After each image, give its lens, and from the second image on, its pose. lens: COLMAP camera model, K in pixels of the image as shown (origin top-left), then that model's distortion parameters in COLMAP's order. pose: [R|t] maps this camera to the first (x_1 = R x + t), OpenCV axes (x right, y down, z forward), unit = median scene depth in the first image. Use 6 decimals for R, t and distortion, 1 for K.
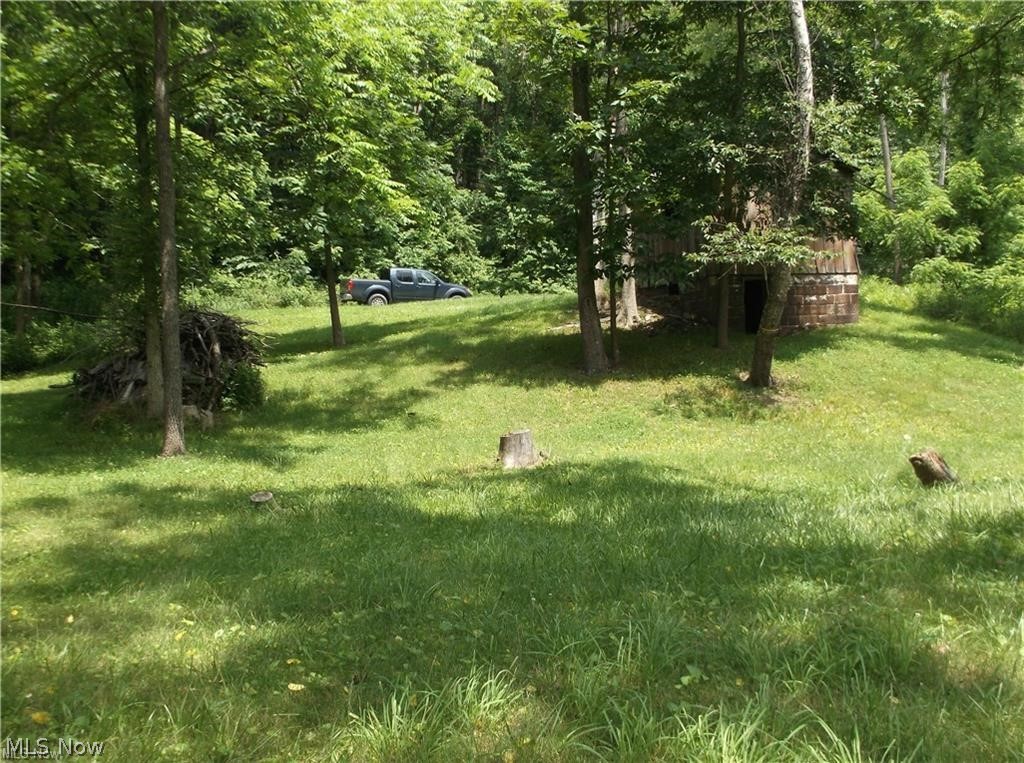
lens RADIAL K [[994.0, 0, 490.9], [0, 994.0, 380.9], [0, 0, 1]] dist [0.000646, 0.022086]
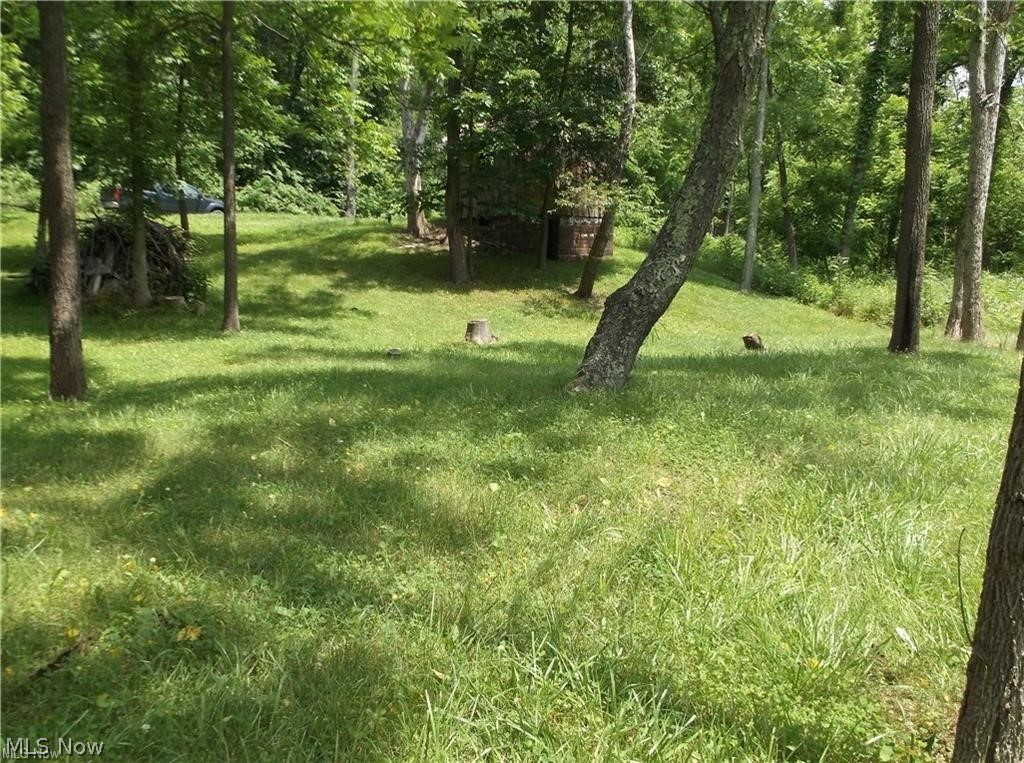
lens RADIAL K [[994.0, 0, 490.9], [0, 994.0, 380.9], [0, 0, 1]] dist [0.000646, 0.022086]
pose [[0.928768, 0.003811, 0.370643, -0.363766], [-0.032432, 0.996948, 0.071018, 0.026295], [-0.369241, -0.077980, 0.926056, -0.258934]]
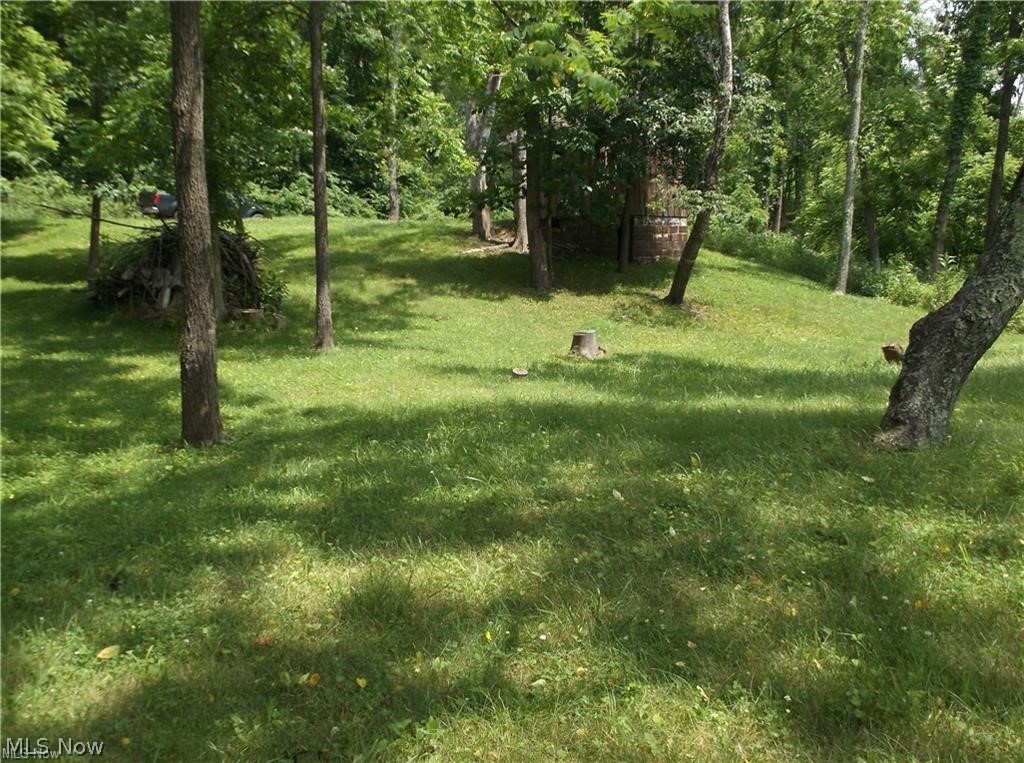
lens RADIAL K [[994.0, 0, 490.9], [0, 994.0, 380.9], [0, 0, 1]] dist [0.000646, 0.022086]
pose [[0.933117, -0.008401, 0.359474, -0.420641], [-0.019132, 0.997151, 0.072965, 0.016308], [-0.359062, -0.074963, 0.930298, -0.143518]]
